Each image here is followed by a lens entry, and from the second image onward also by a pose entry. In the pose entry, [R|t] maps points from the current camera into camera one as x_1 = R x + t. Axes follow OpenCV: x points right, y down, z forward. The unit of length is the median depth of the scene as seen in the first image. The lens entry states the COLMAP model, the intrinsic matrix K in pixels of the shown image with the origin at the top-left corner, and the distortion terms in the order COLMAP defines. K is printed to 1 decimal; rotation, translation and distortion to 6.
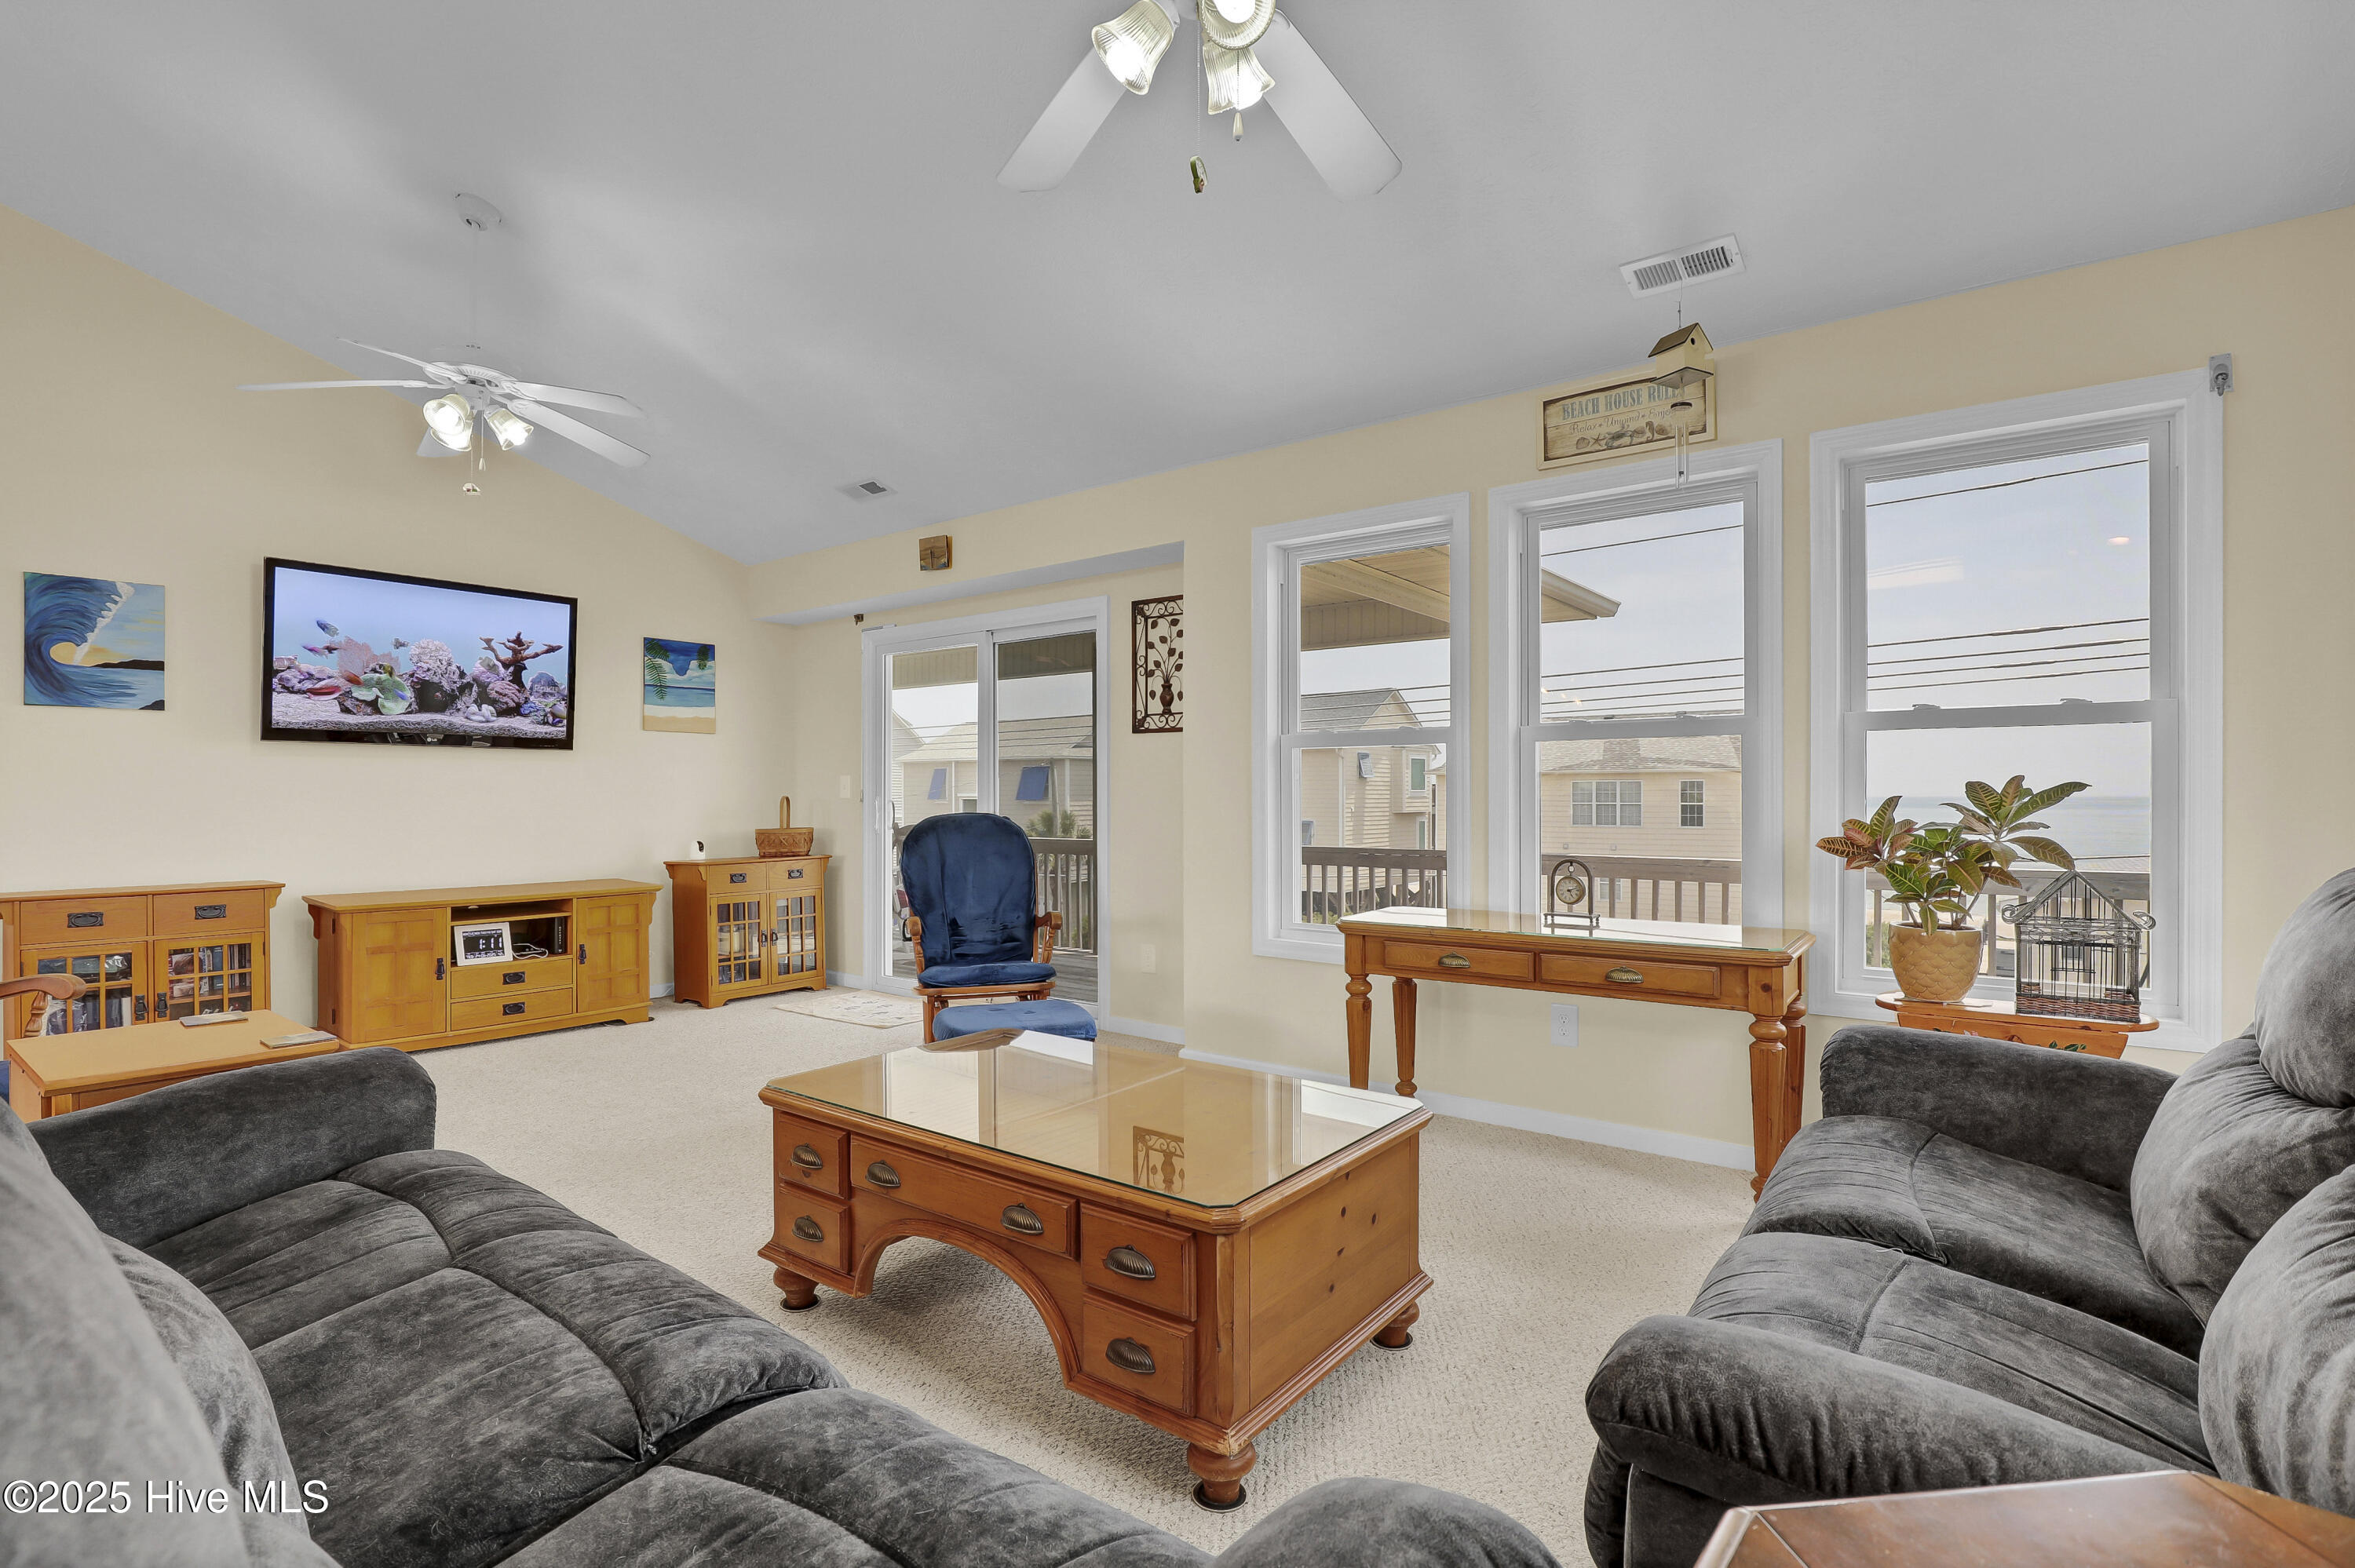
lens RADIAL K [[1136.1, 0, 1186.7], [0, 1136.1, 784.4], [0, 0, 1]] dist [0.000329, -0.000033]
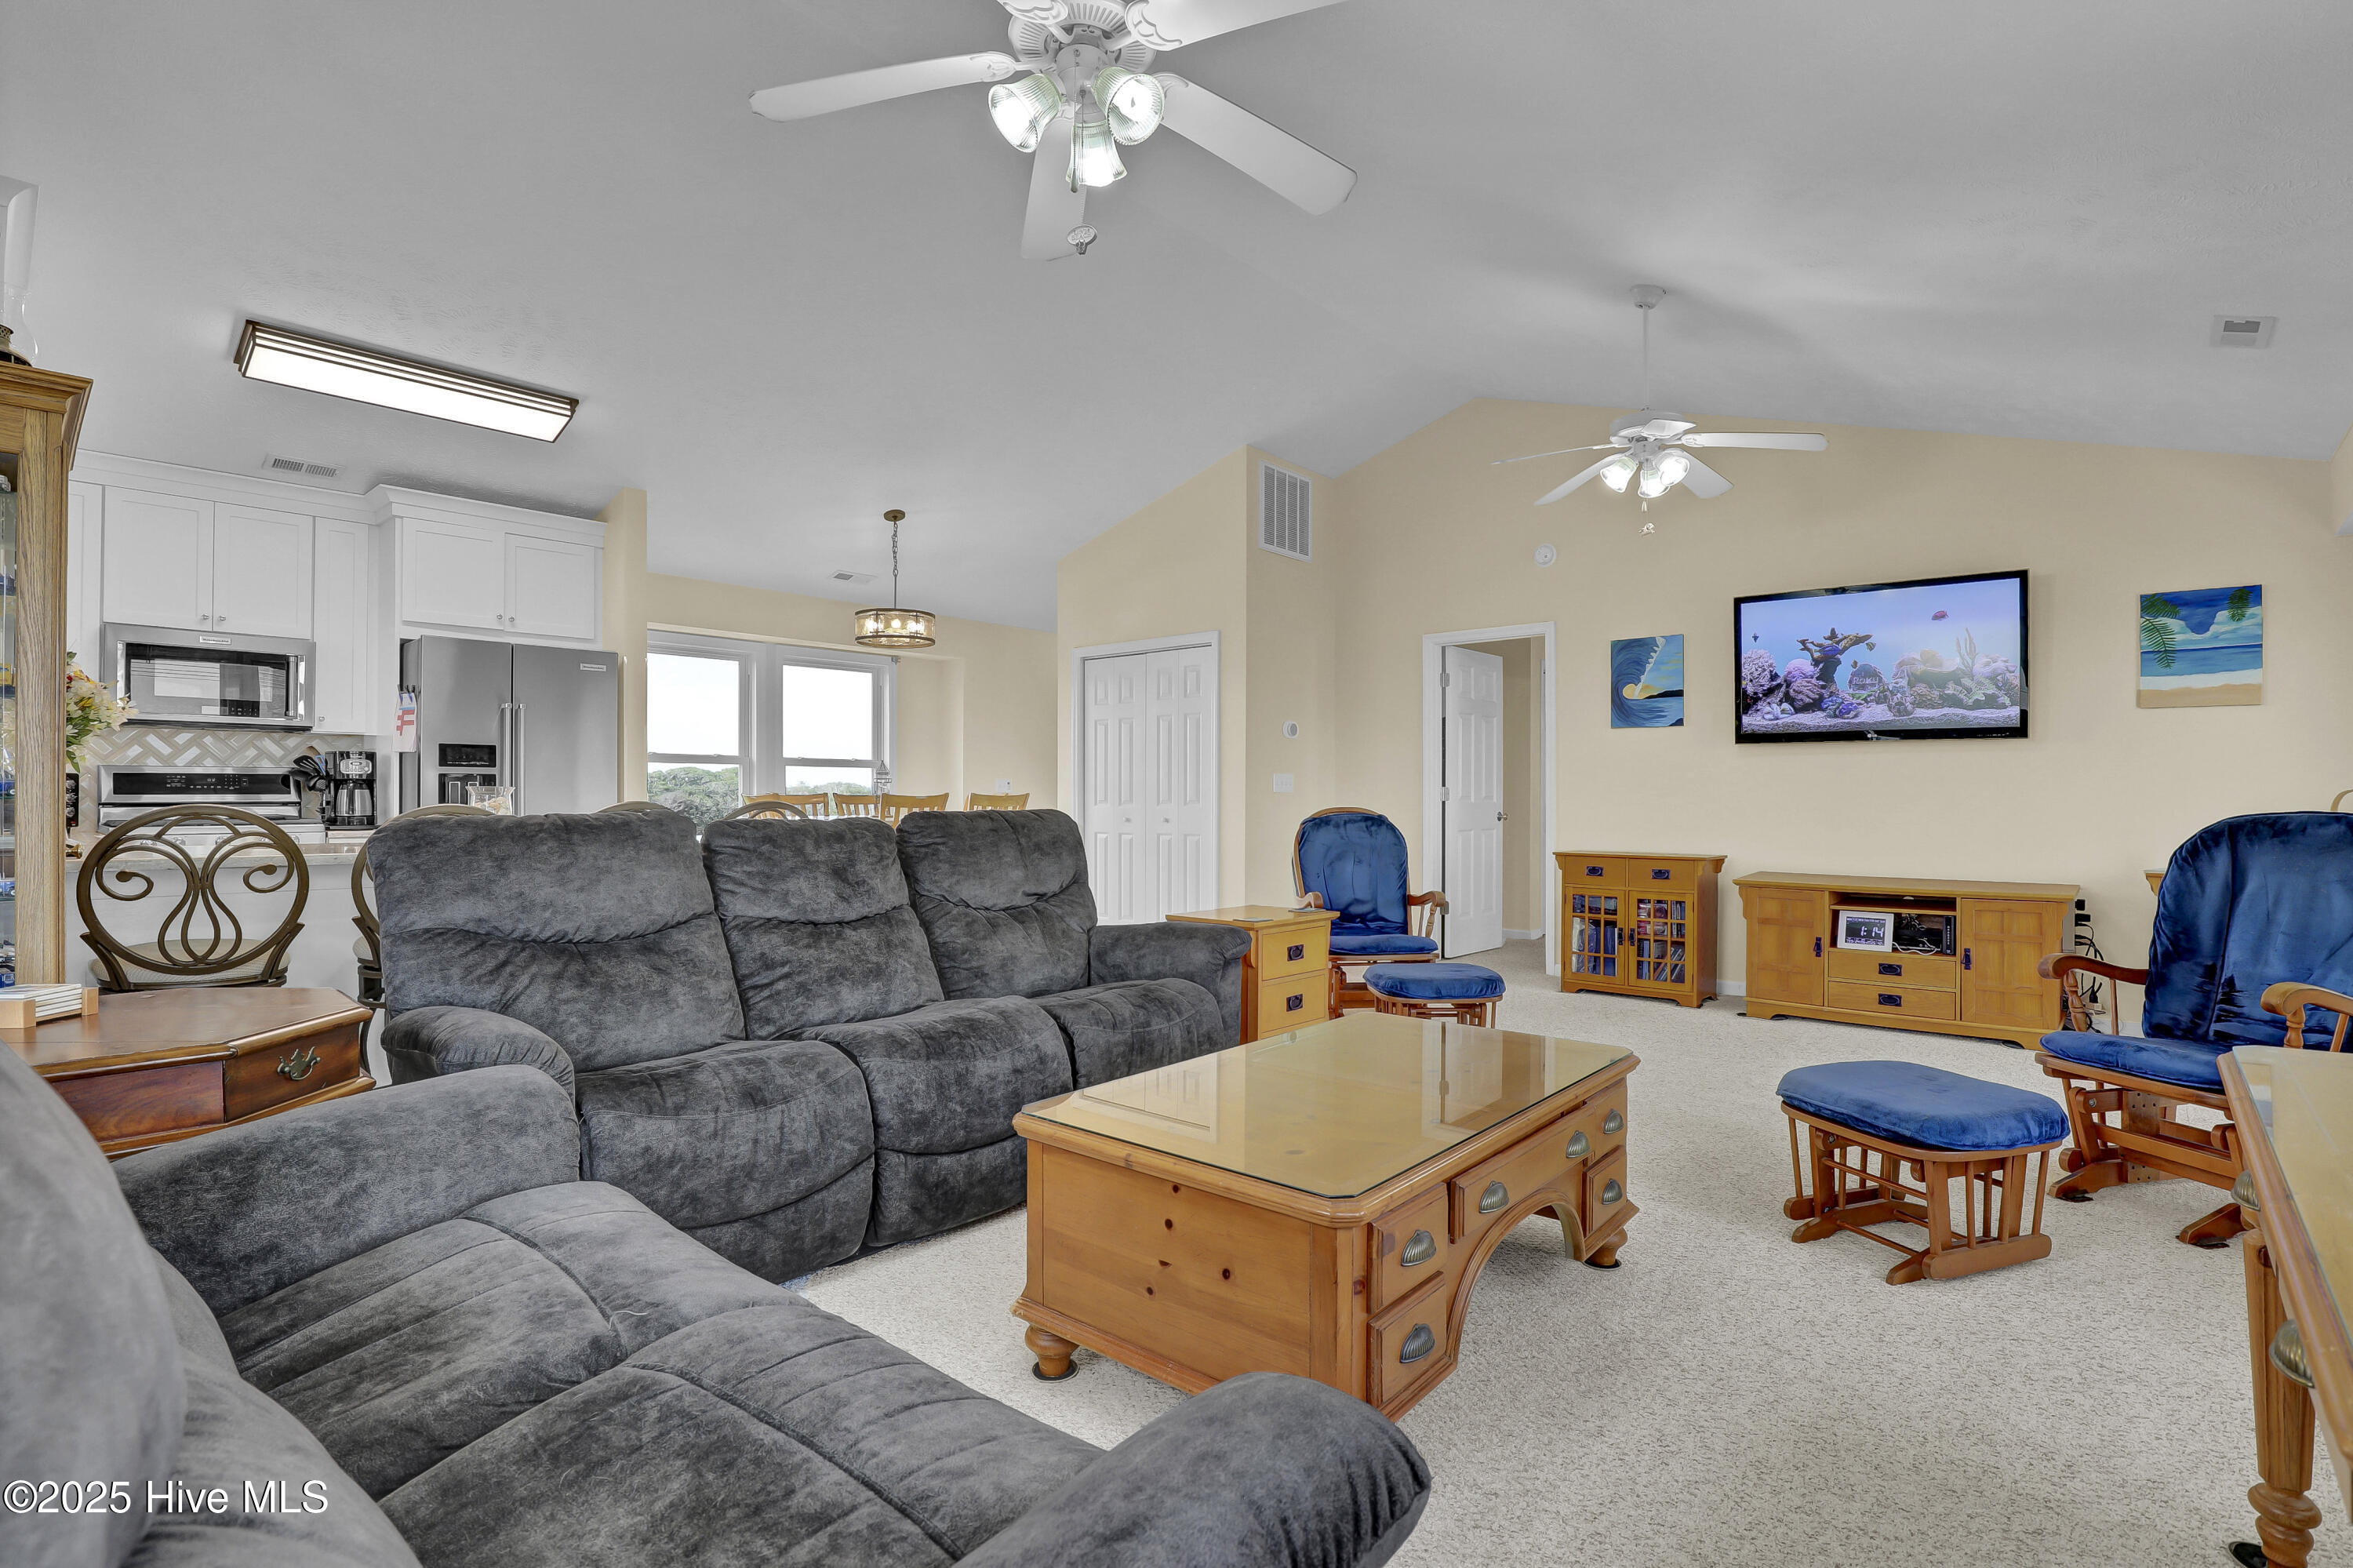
lens RADIAL K [[1135.3, 0, 1185.7], [0, 1135.3, 784.4], [0, 0, 1]] dist [0.000329, -0.000033]
pose [[-0.031199, -0.009349, -0.999469, 0.430991], [0.004407, 0.999945, -0.009491, 0.013836], [0.999503, -0.004700, -0.031156, 0.412067]]
